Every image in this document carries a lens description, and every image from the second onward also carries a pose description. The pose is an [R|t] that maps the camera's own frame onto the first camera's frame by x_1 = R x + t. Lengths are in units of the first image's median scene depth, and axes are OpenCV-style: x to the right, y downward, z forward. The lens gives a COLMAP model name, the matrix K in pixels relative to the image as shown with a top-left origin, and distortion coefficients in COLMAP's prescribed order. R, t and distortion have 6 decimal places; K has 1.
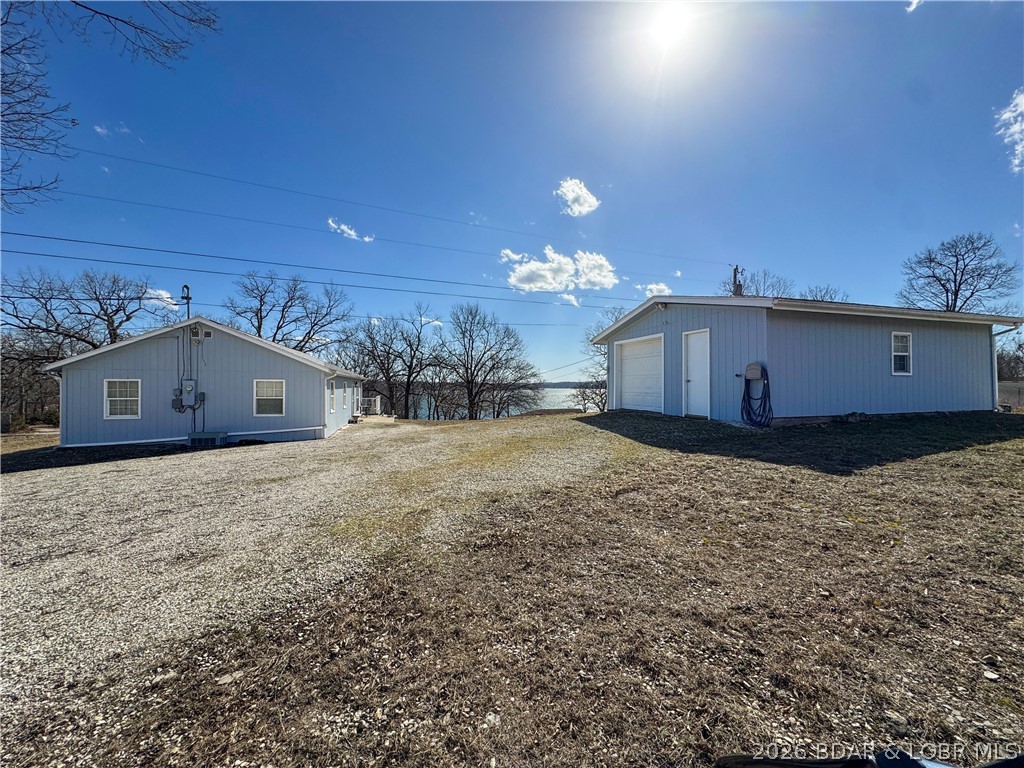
lens RADIAL K [[409.7, 0, 512.0], [0, 409.7, 384.0], [0, 0, 1]] dist [-0.009270, 0.000602]
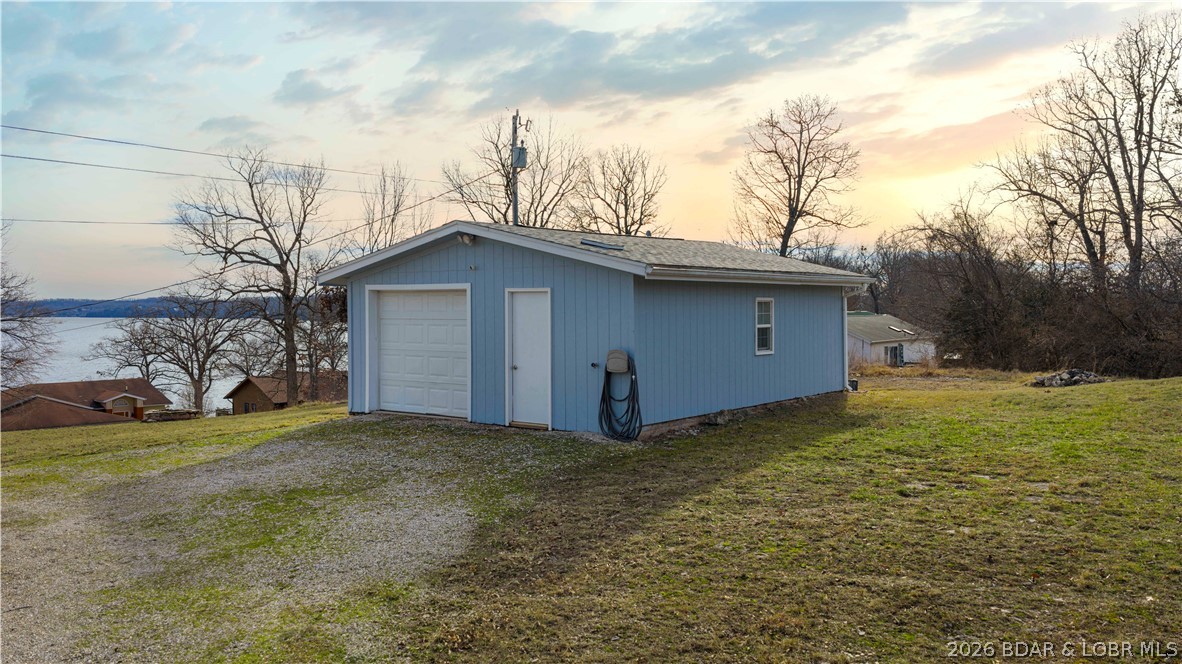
lens RADIAL K [[1005.3, 0, 591.0], [0, 1005.3, 332.0], [0, 0, 1]] dist [0.041099, 0.005529]
pose [[0.803974, -0.020767, 0.594302, -0.364011], [-0.000930, 0.999345, 0.036179, -0.111861], [-0.594664, -0.029639, 0.803428, -0.277547]]
